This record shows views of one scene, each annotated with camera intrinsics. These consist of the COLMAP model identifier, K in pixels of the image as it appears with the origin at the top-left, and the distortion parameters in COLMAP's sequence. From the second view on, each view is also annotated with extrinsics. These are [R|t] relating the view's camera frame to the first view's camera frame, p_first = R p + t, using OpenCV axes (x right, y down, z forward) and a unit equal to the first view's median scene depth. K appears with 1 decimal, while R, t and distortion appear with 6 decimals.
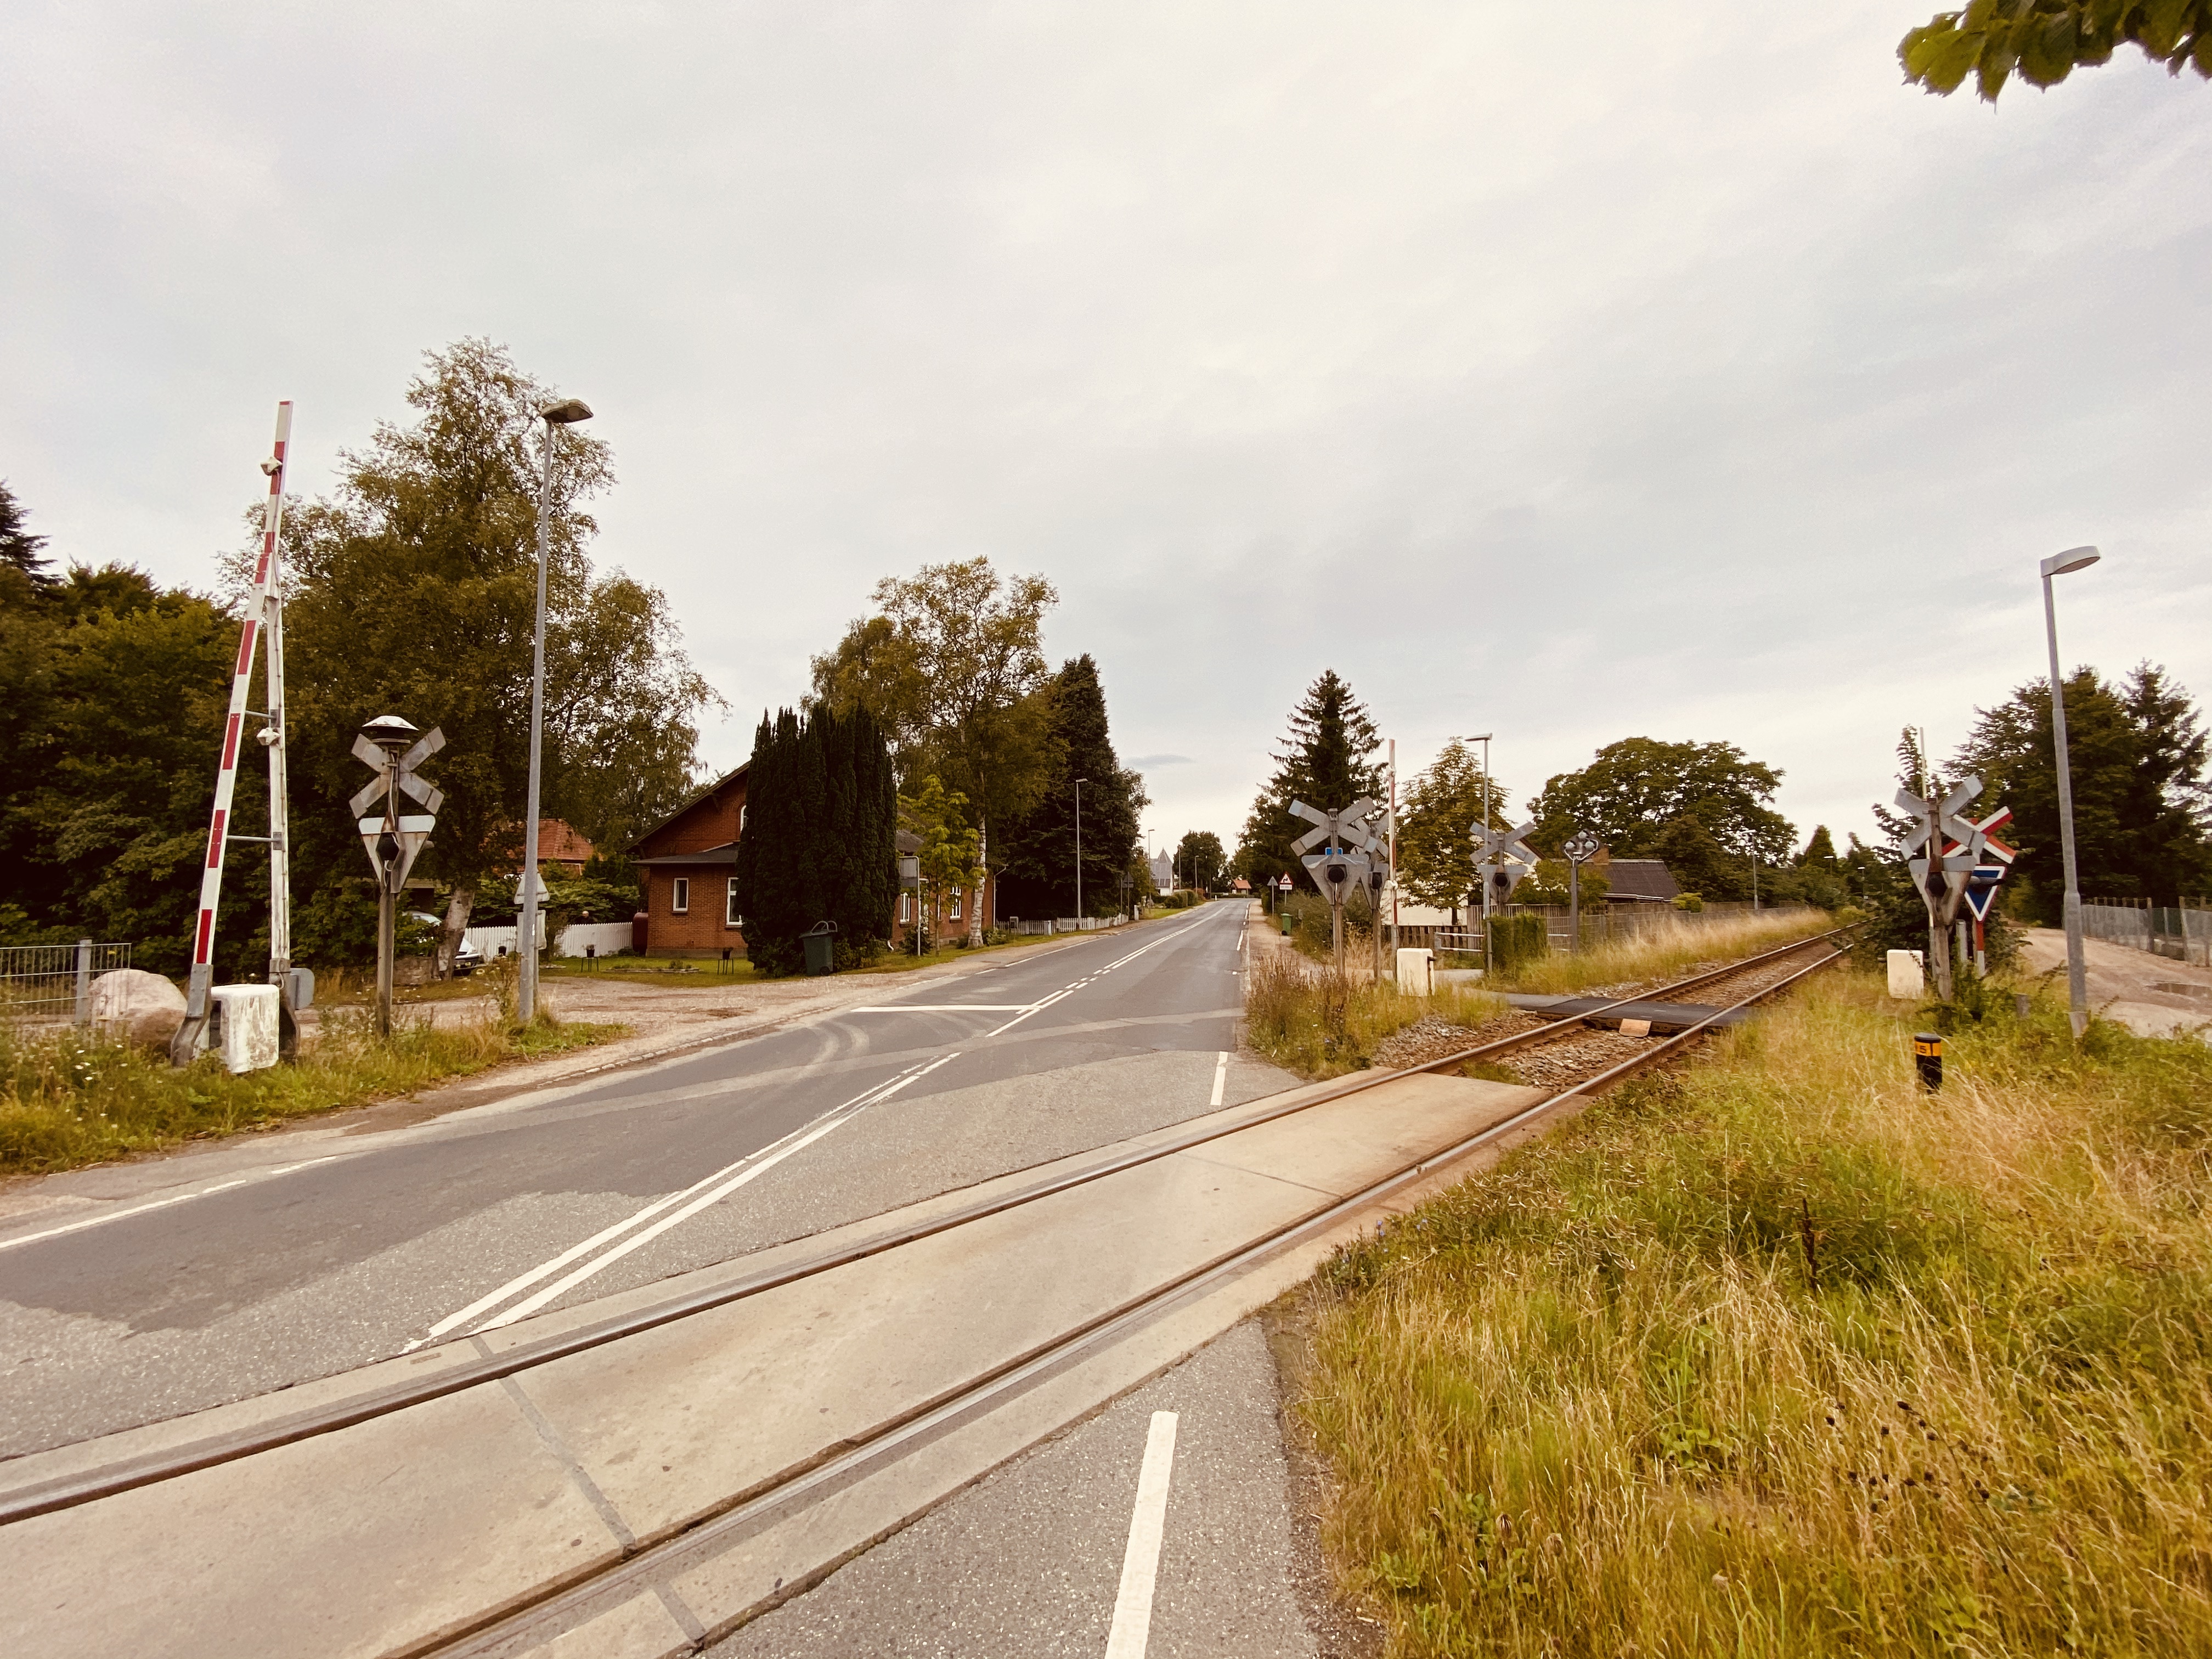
lens RADIAL K [[893.2, 0, 1116.1], [0, 893.2, 845.2], [0, 0, 1]] dist [0.023977, -0.021351]
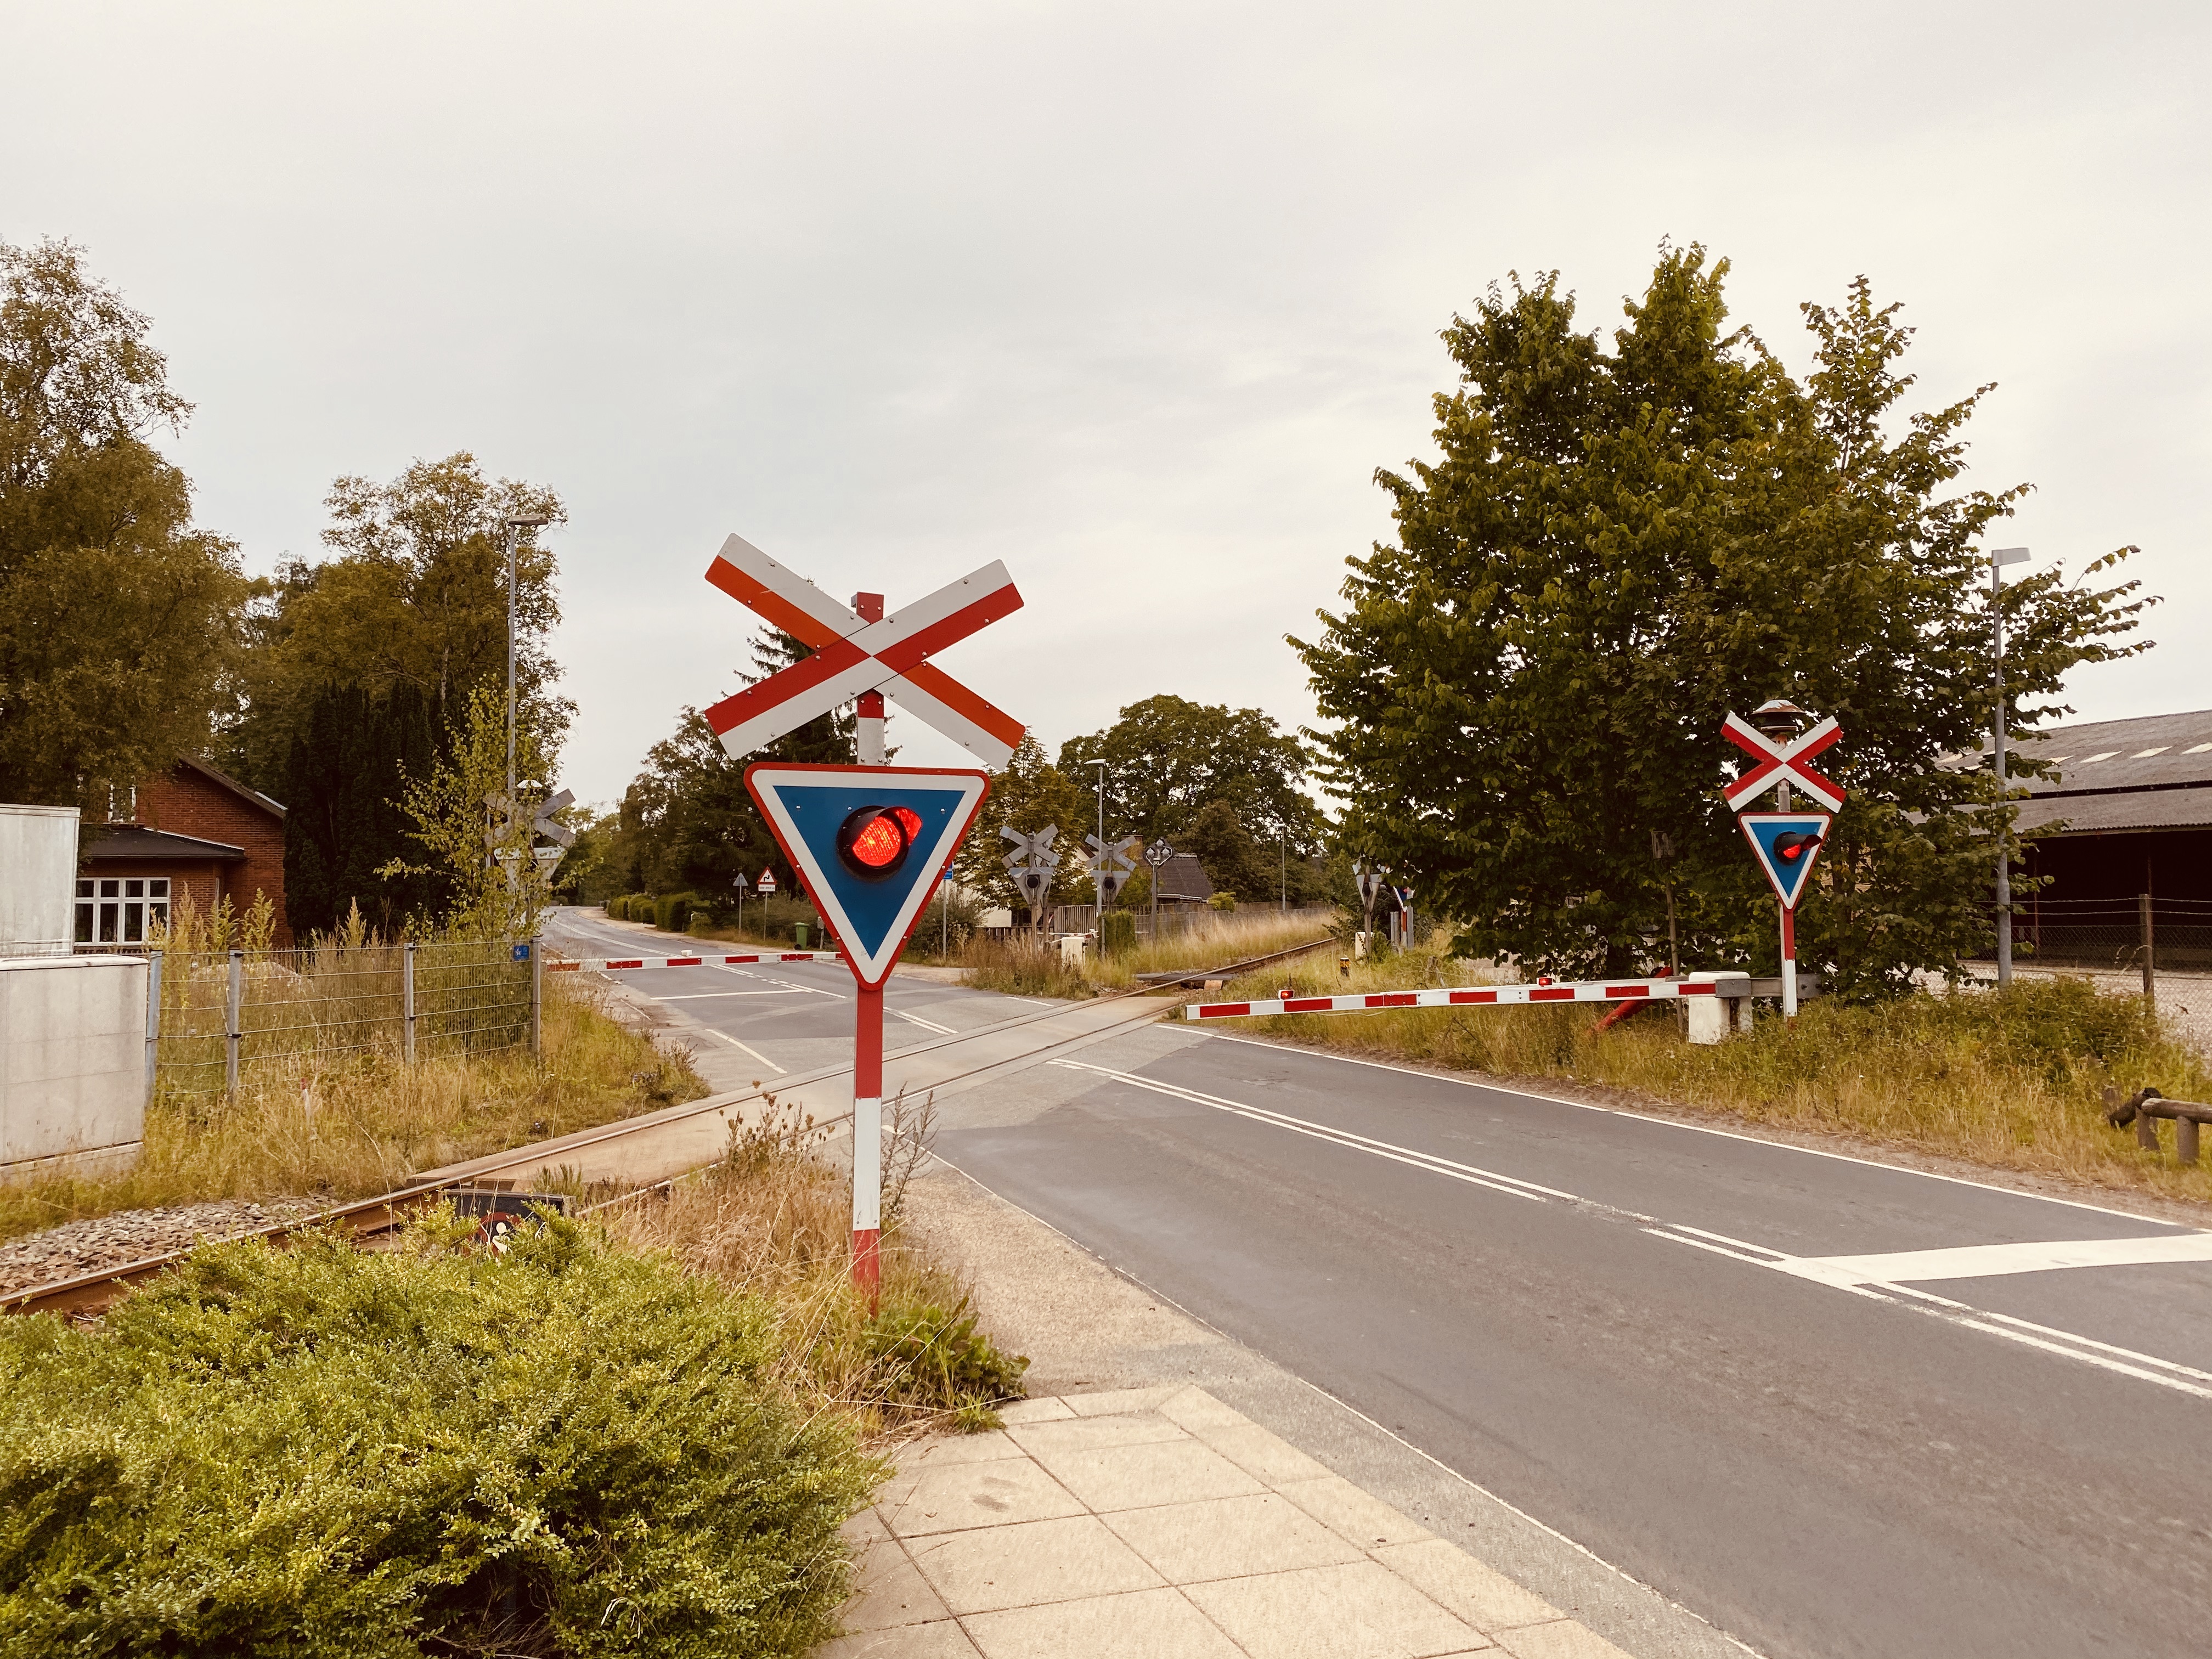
lens RADIAL K [[1686.3, 0, 1079.7], [0, 1686.3, 820.3], [0, 0, 1]] dist [0.037018, -0.040968]
pose [[0.879212, 0.020510, 0.475989, -0.210234], [-0.026240, 0.999641, 0.005394, -0.017548], [-0.475708, -0.017233, 0.879434, -0.297266]]
